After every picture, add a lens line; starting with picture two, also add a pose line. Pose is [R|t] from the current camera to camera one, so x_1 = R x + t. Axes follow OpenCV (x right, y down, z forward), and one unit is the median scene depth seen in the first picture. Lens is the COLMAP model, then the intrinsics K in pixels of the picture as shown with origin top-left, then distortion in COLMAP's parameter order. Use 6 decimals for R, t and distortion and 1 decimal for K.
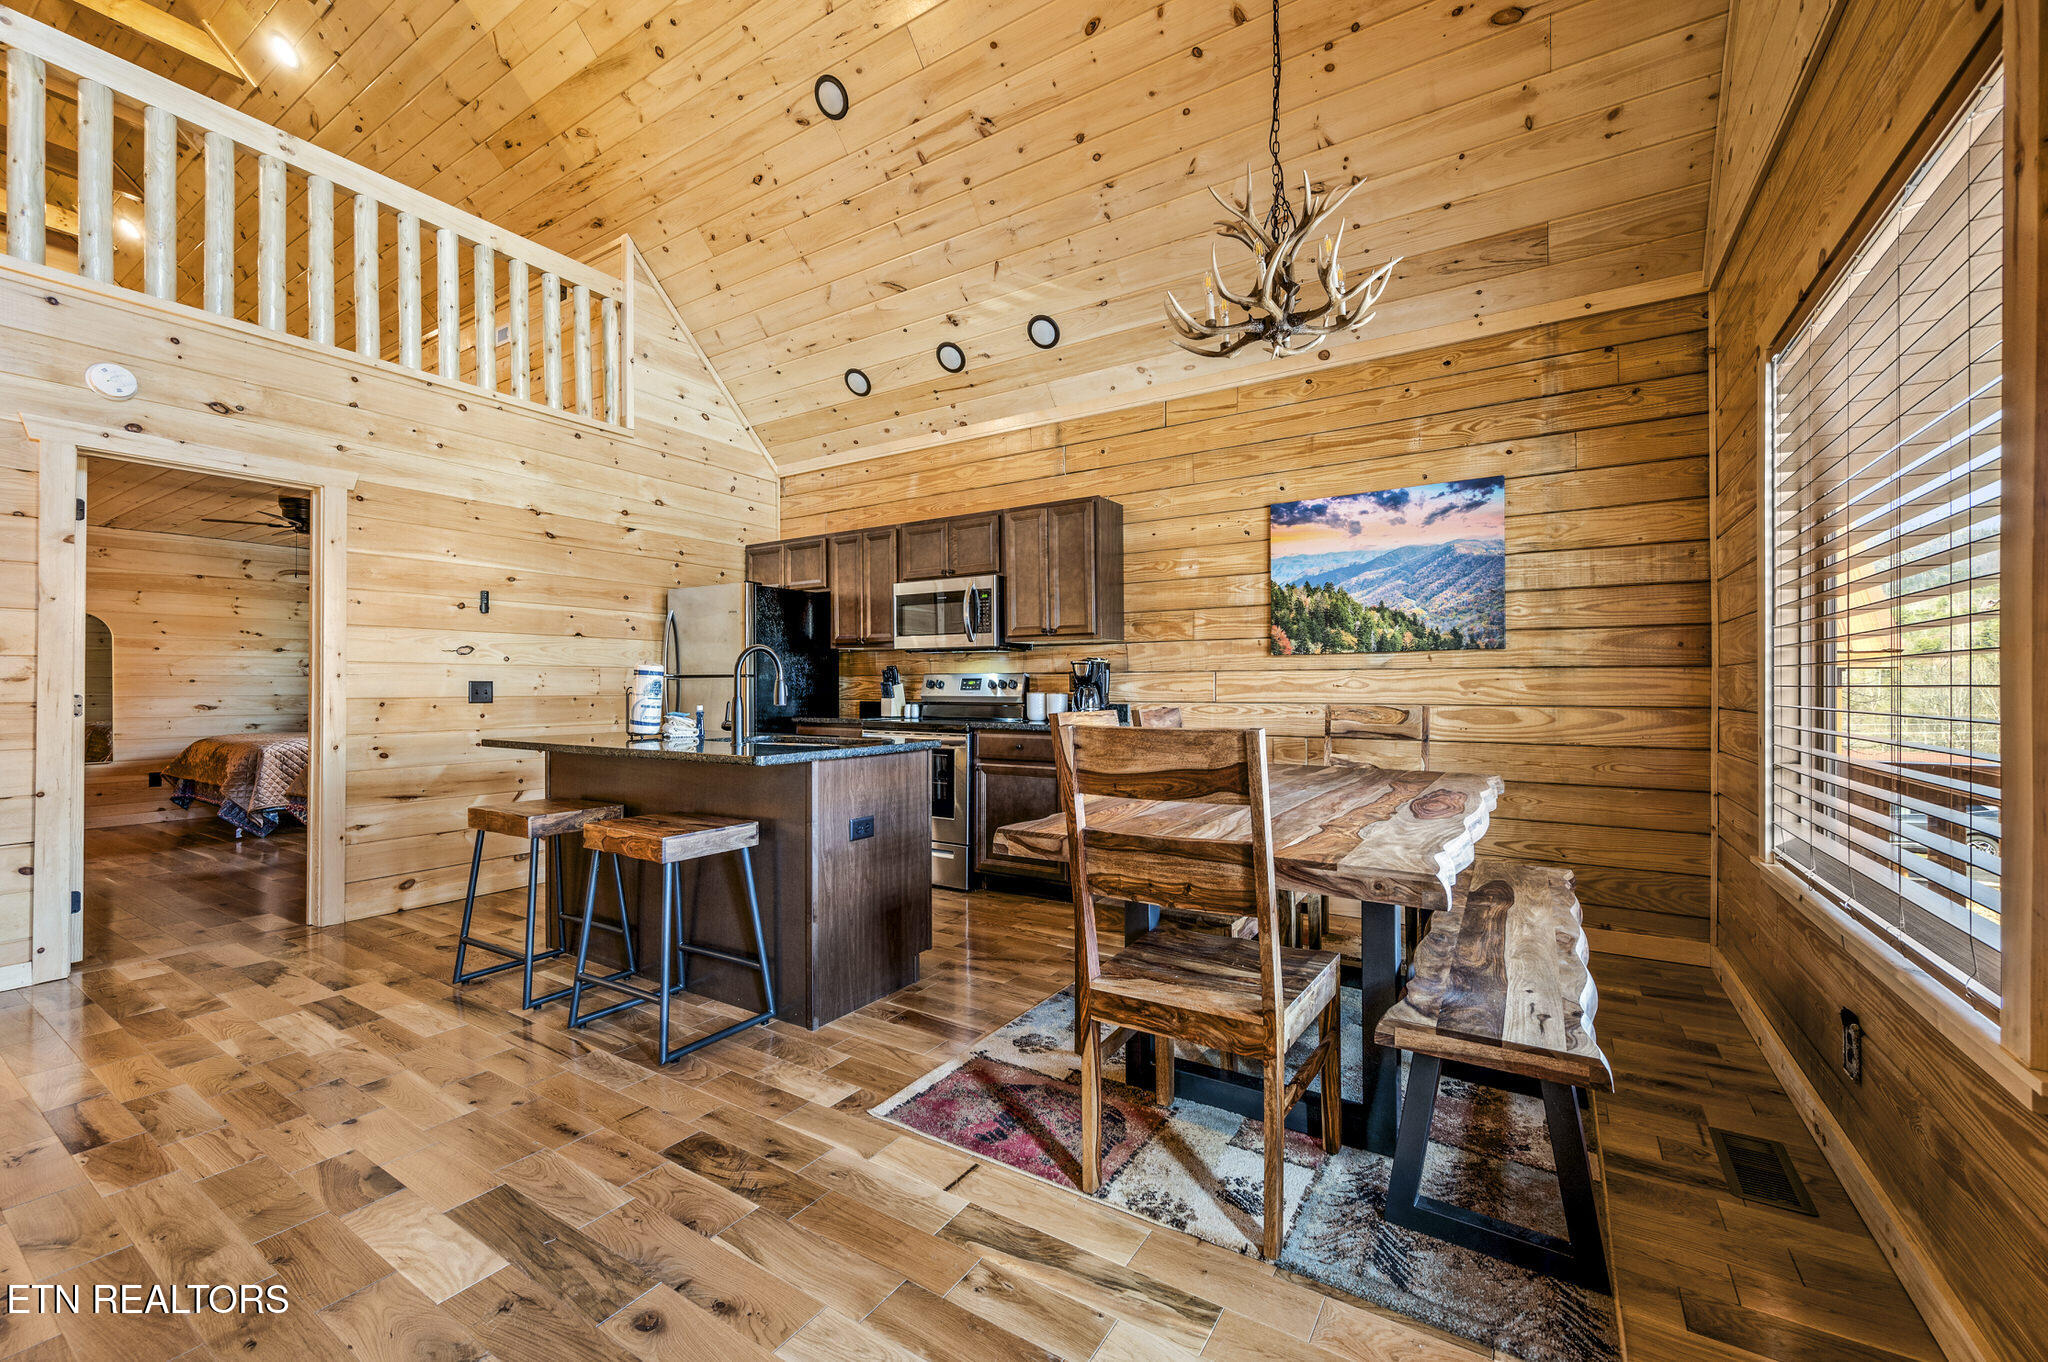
lens RADIAL K [[830.5, 0, 1007.4], [0, 830.5, 684.3], [0, 0, 1]] dist [-0.000828, -0.000078]
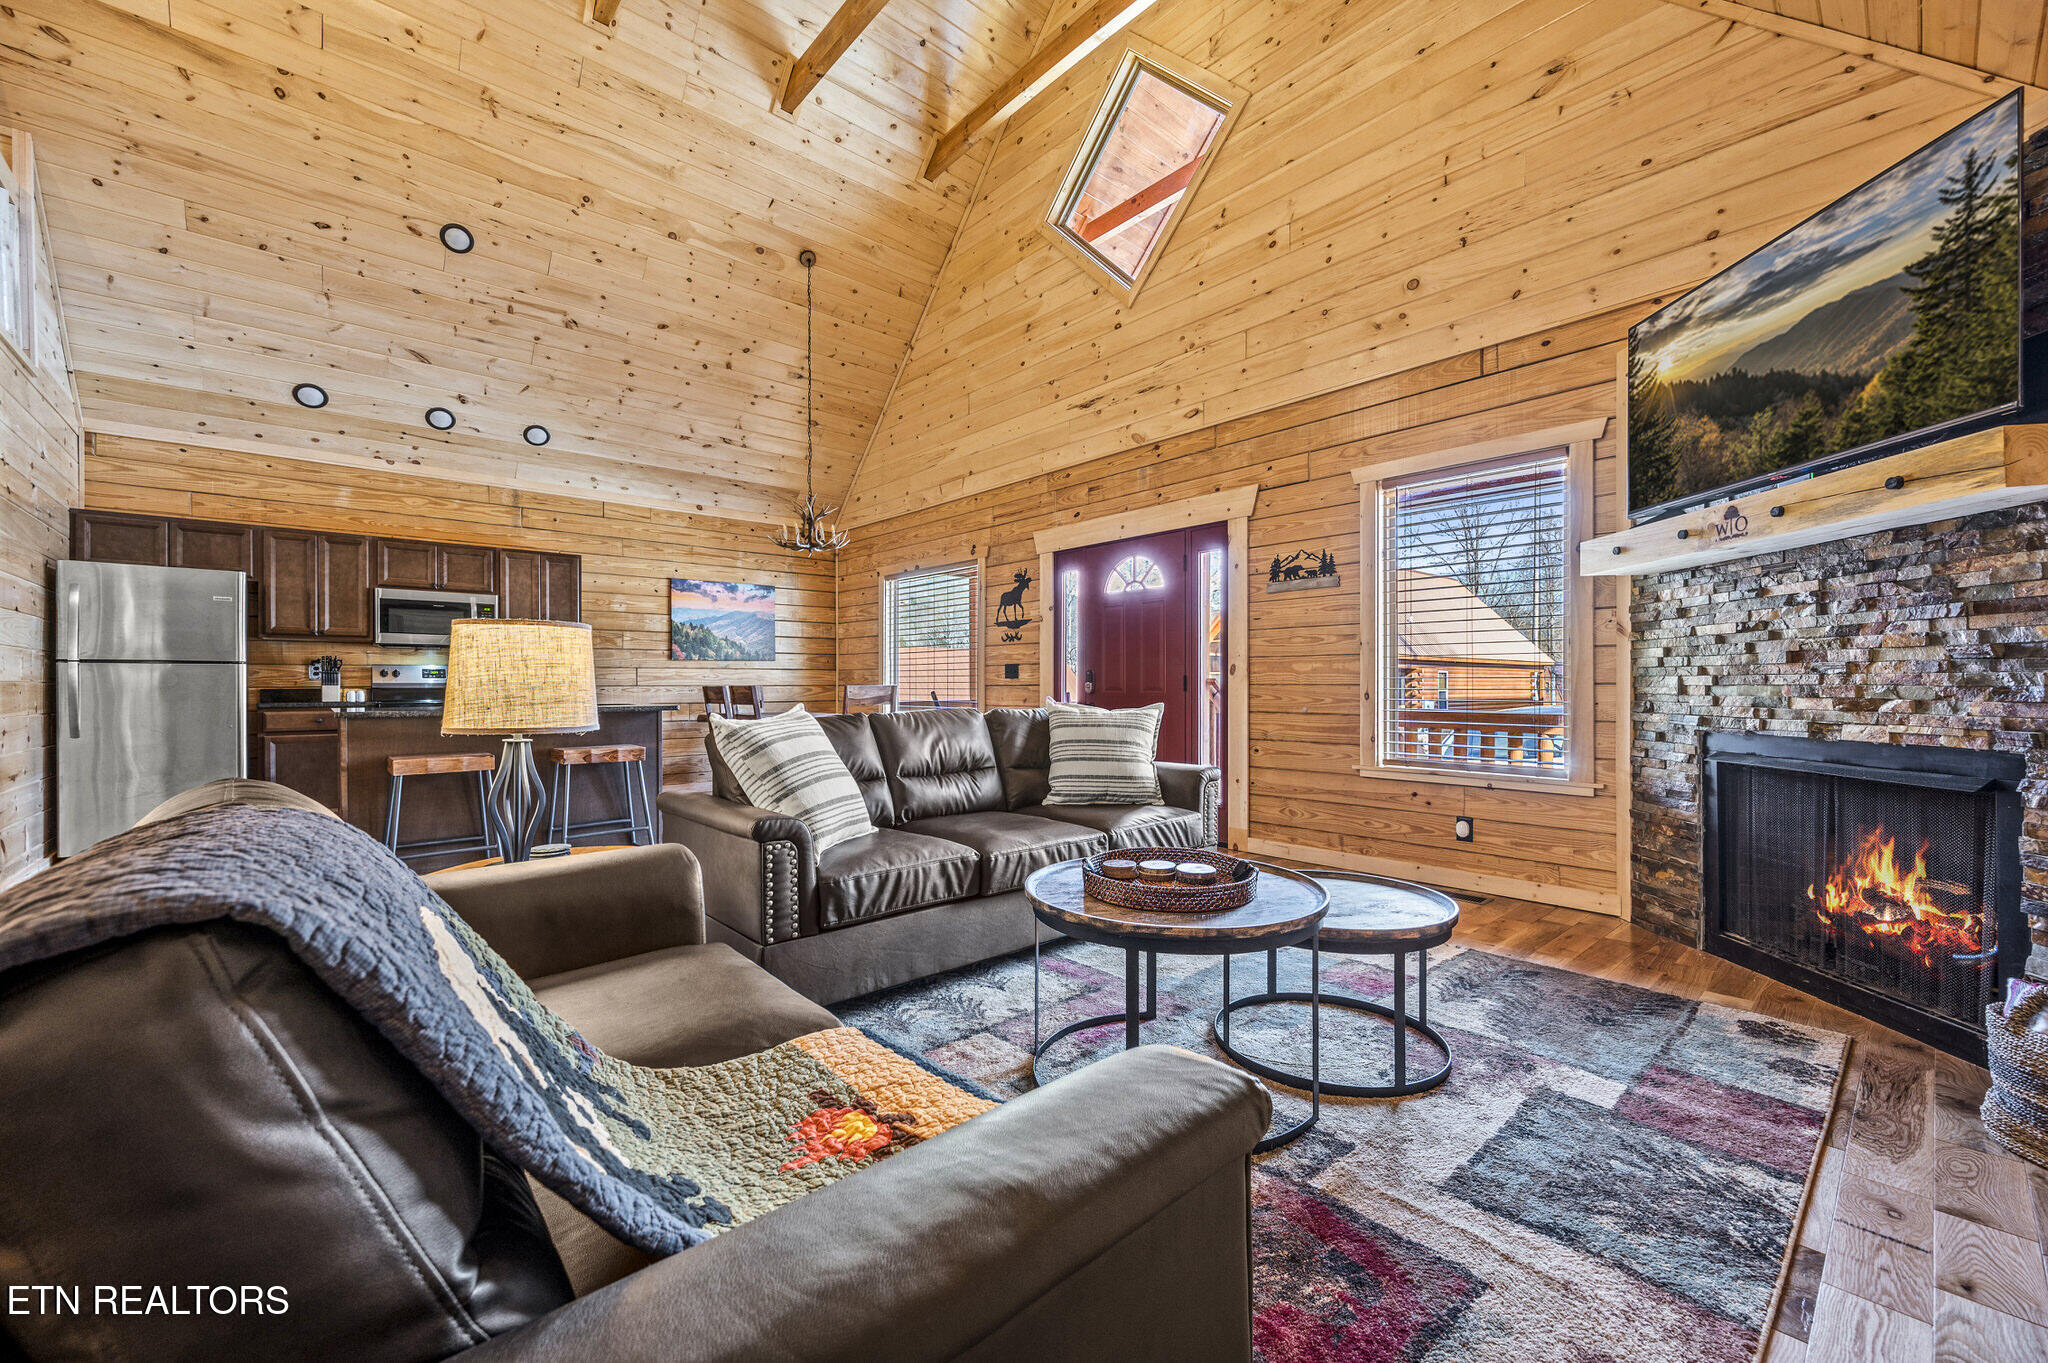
lens RADIAL K [[807.5, 0, 1025.0], [0, 807.5, 685.1], [0, 0, 1]] dist [-0.000367, 0.000281]
pose [[0.267269, -0.000056, 0.963622, -1.157565], [-0.000634, 1.000000, 0.000234, 0.019544], [-0.963622, -0.000673, 0.267269, -0.230507]]
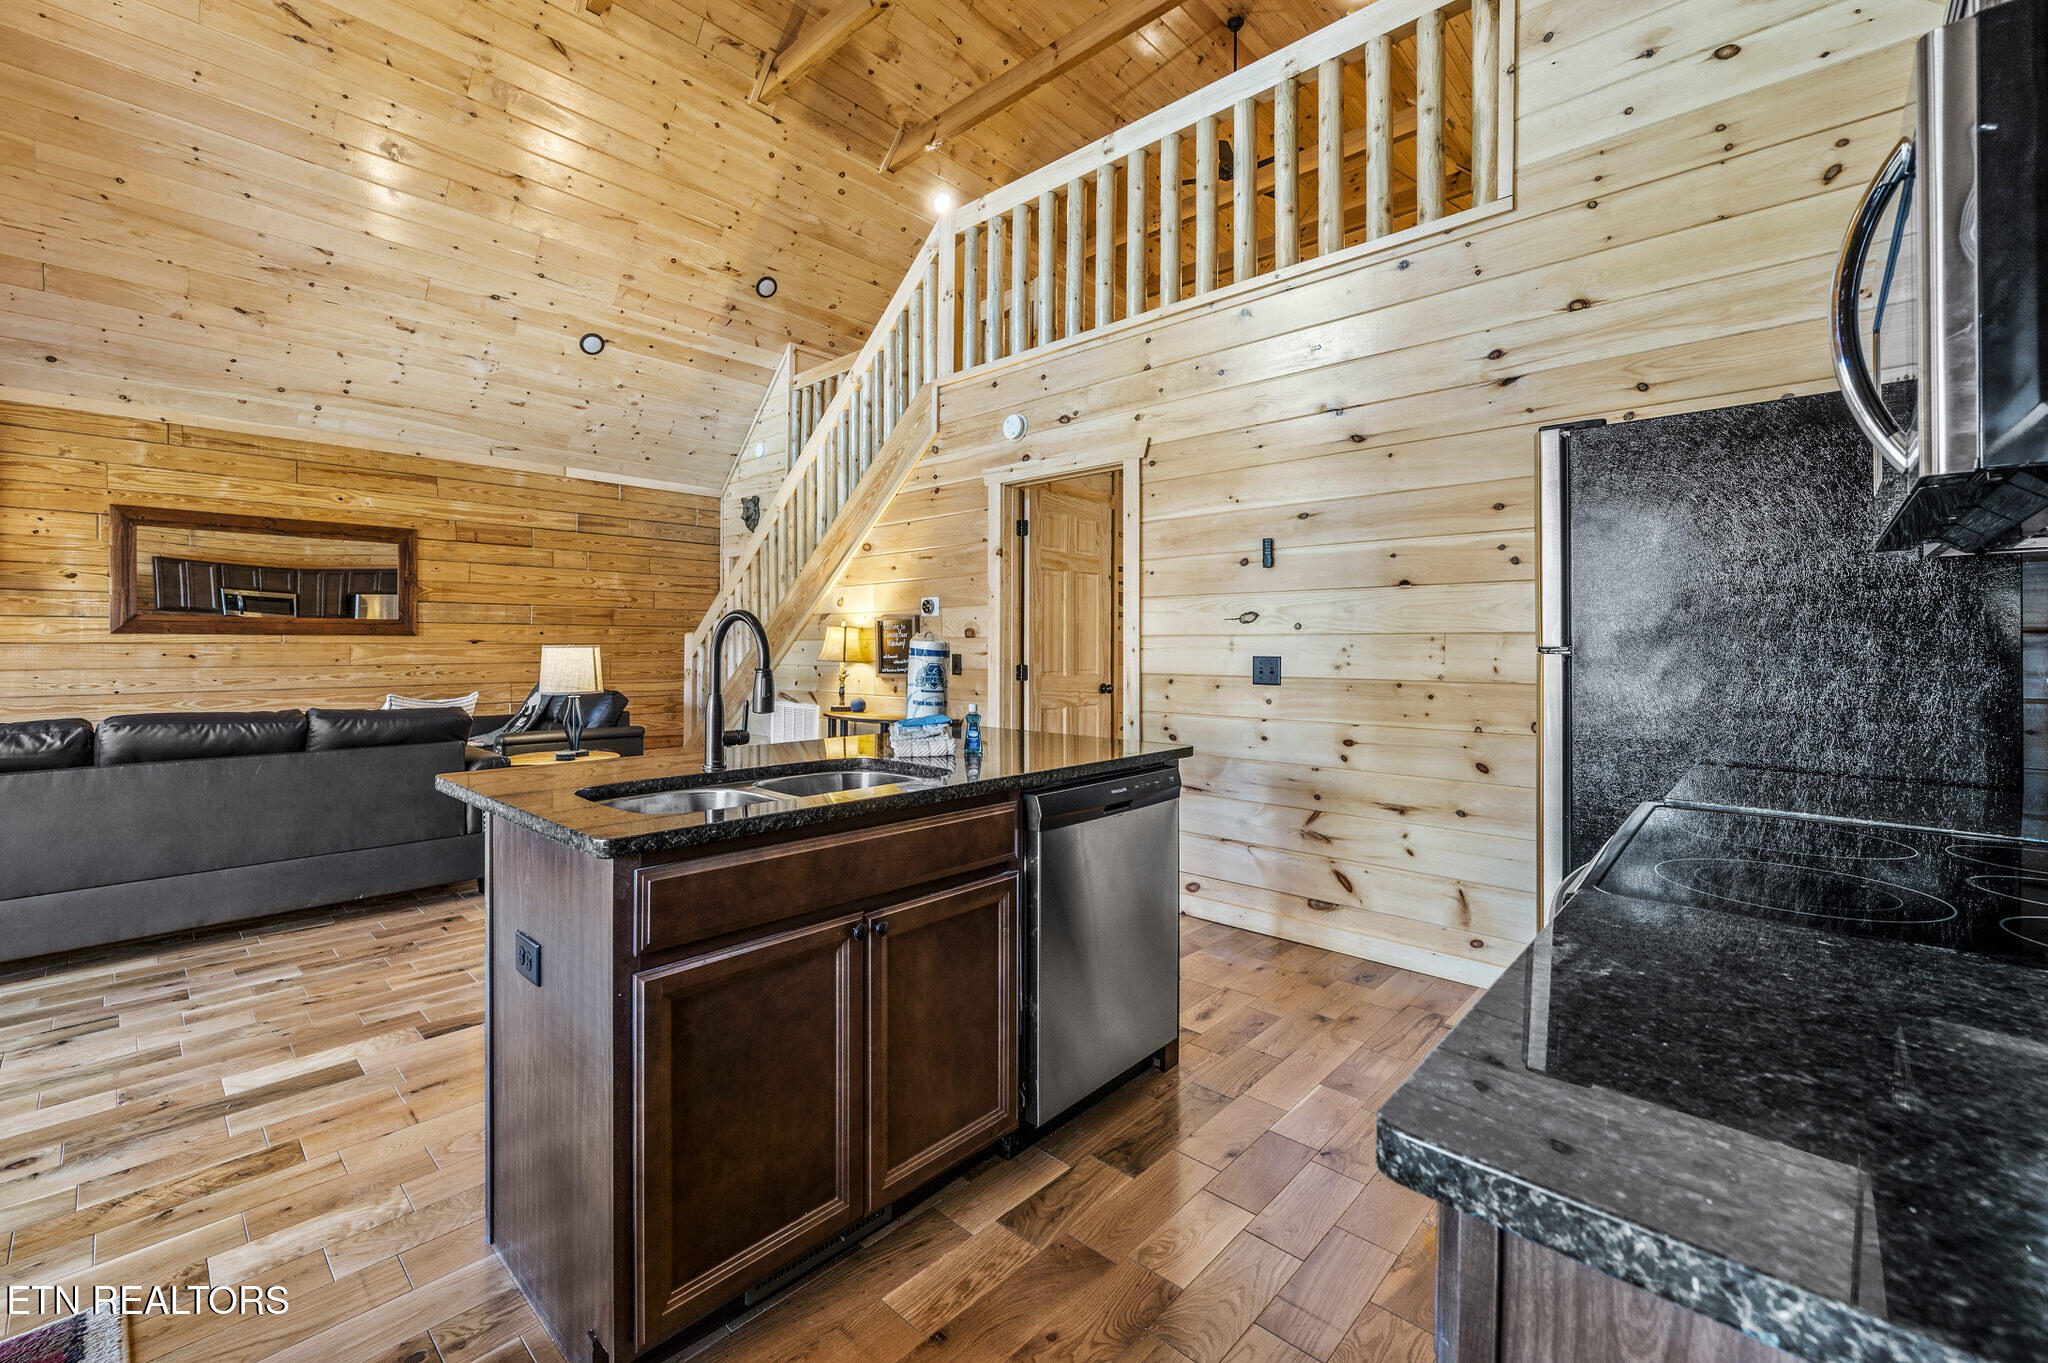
lens RADIAL K [[851.3, 0, 977.9], [0, 851.3, 644.9], [0, 0, 1]] dist [-0.000309, -0.000471]
pose [[-0.195010, 0.000477, -0.980801, 0.195150], [0.001976, 0.999998, 0.000094, -0.015302], [0.980799, -0.001920, -0.195010, 0.908162]]
